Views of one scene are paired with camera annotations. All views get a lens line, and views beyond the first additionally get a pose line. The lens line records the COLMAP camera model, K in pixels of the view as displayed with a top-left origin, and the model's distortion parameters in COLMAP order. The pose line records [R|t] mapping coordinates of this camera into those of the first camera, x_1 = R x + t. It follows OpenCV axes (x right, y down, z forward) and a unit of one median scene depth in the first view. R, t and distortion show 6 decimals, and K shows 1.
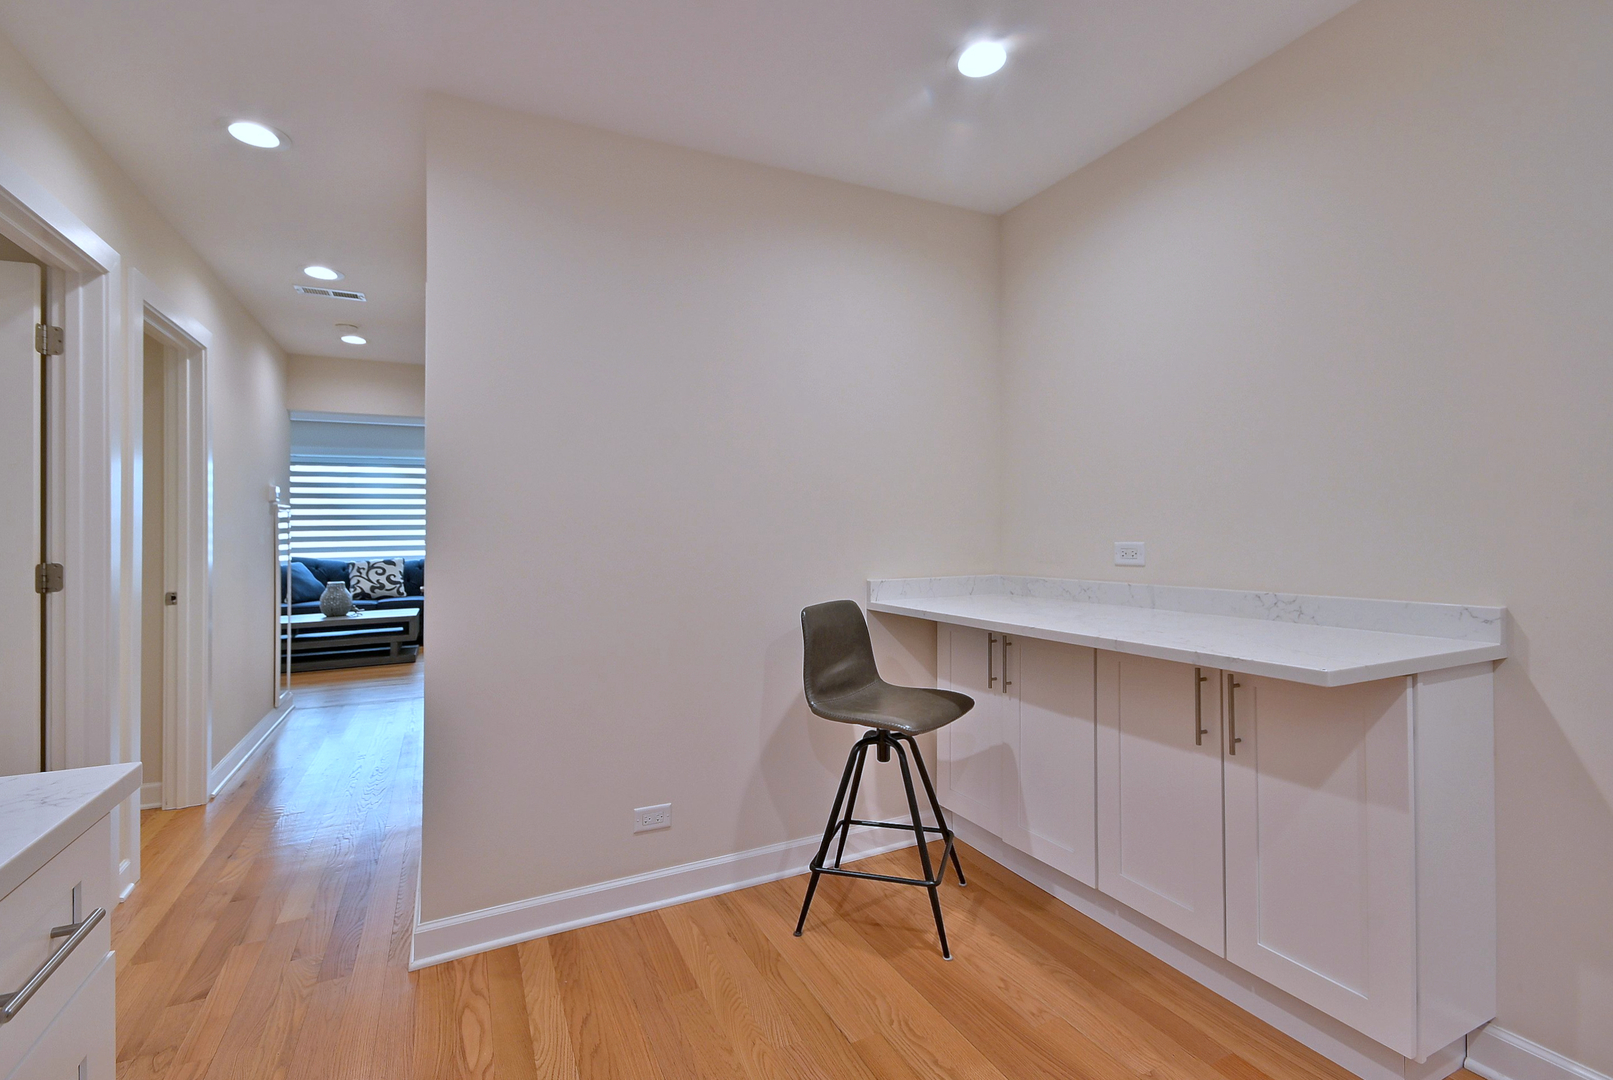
lens RADIAL K [[734.6, 0, 806.9], [0, 734.6, 530.7], [0, 0, 1]] dist [0.004692, 0.001451]
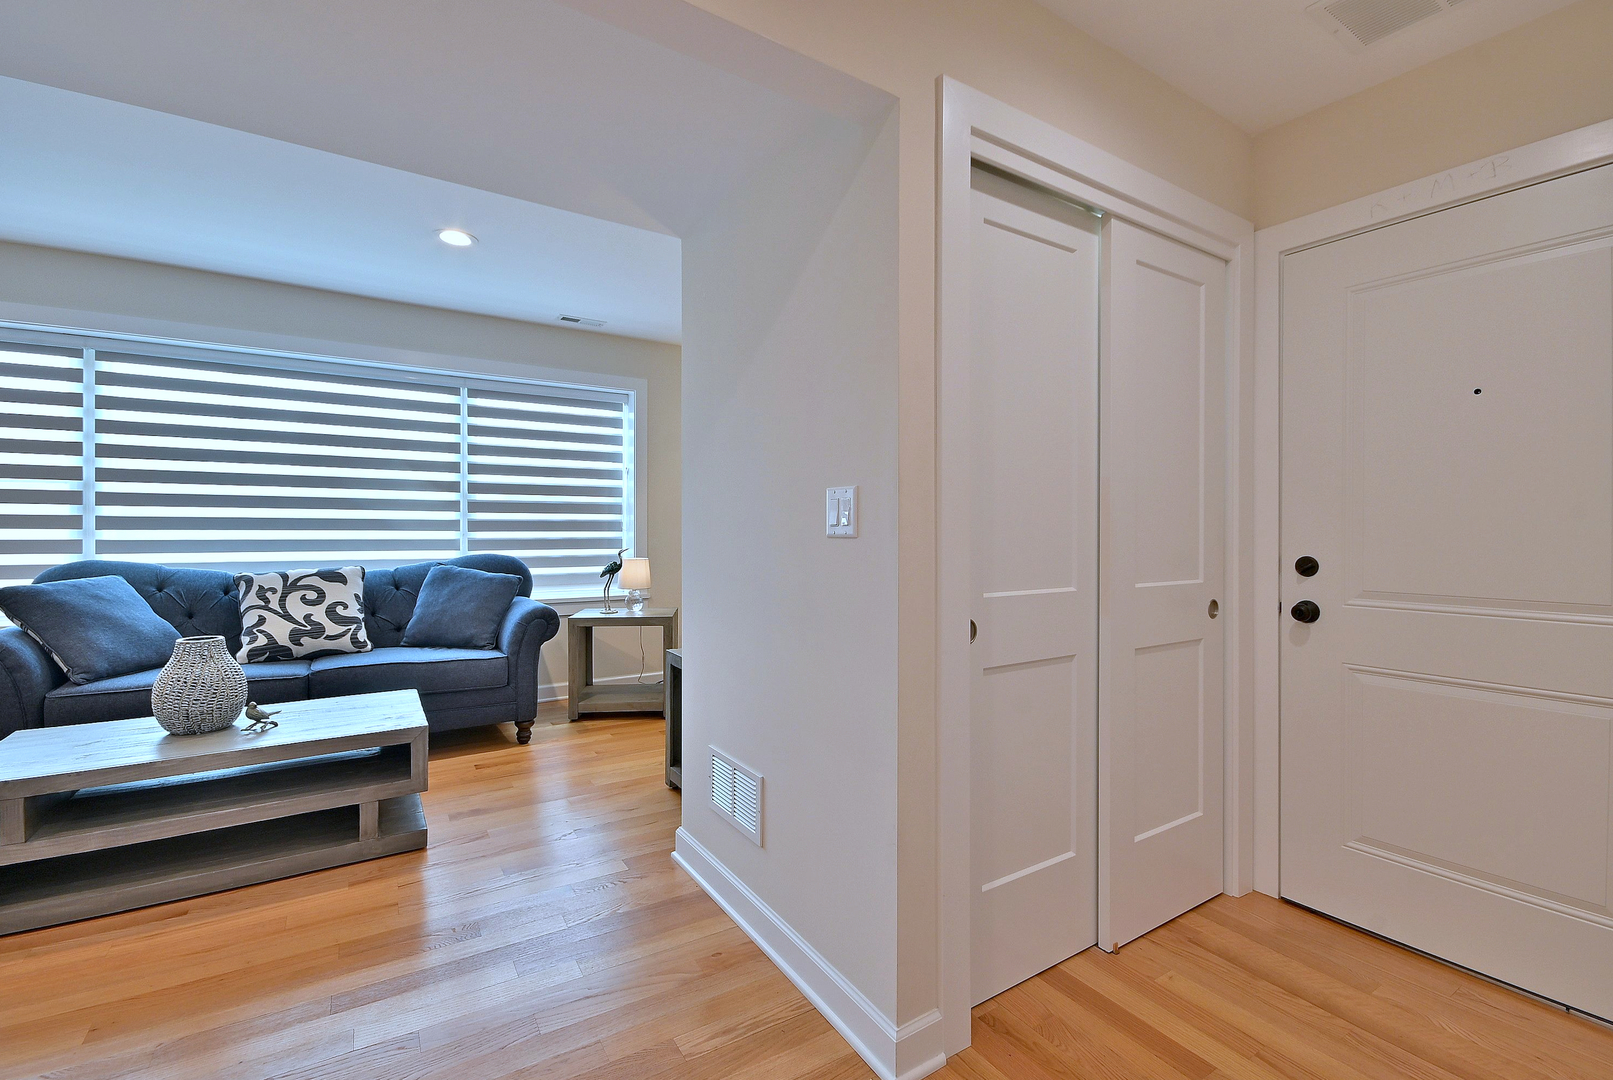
lens RADIAL K [[734.6, 0, 802.4], [0, 734.6, 538.4], [0, 0, 1]] dist [0.004692, 0.001451]
pose [[0.995280, 0.008588, 0.096666, -0.326144], [-0.009657, 0.999897, 0.010592, 0.012332], [-0.096565, -0.011476, 0.995261, 0.524325]]
